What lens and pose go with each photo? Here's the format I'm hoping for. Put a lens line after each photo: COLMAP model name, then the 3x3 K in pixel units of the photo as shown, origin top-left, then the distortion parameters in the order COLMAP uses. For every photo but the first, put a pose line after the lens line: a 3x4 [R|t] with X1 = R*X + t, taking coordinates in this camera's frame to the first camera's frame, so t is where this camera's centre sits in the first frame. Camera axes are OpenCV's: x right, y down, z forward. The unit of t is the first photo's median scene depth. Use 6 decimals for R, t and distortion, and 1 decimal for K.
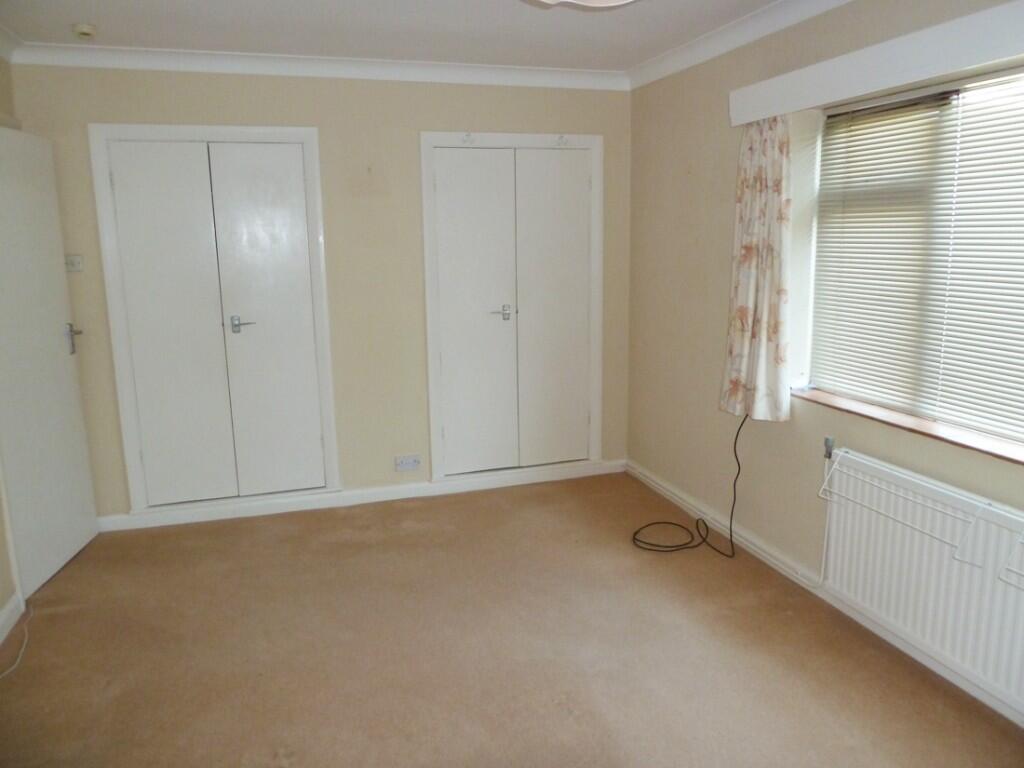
lens RADIAL K [[771.7, 0, 512.0], [0, 771.7, 384.0], [0, 0, 1]] dist [0.004150, 0.003283]
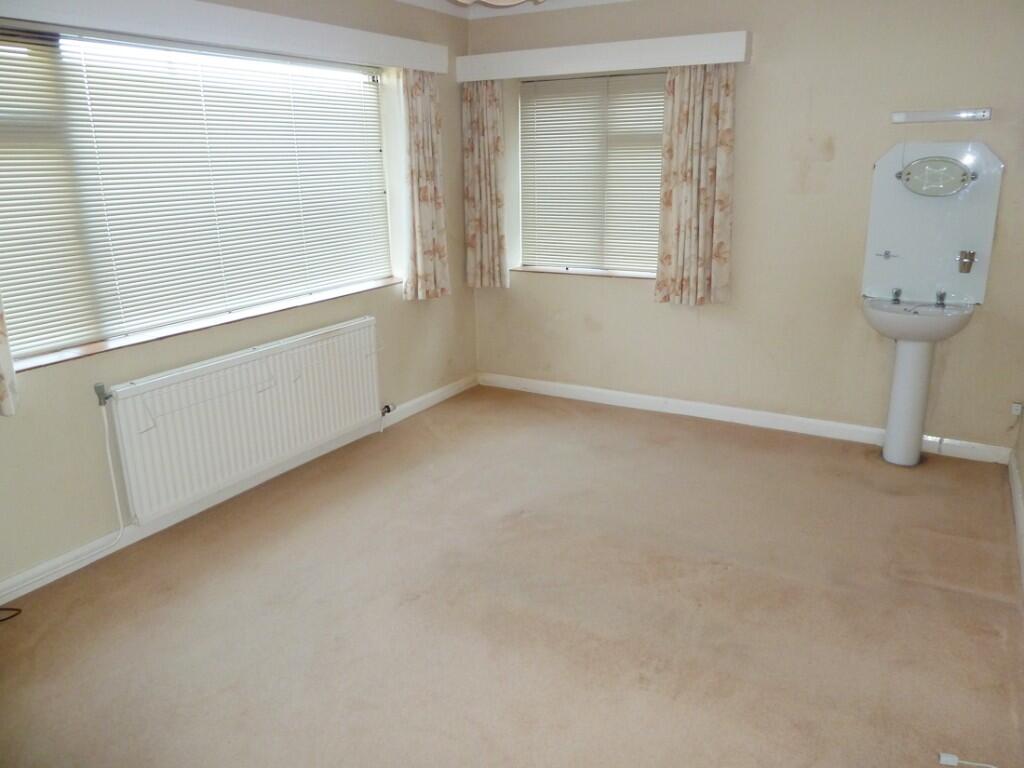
lens RADIAL K [[771.7, 0, 512.0], [0, 771.7, 384.0], [0, 0, 1]] dist [0.004150, 0.003283]
pose [[-0.678431, -0.183527, 0.711372, -0.673613], [0.165780, 0.905076, 0.391605, -0.240881], [-0.715716, 0.383608, -0.583606, 1.279392]]
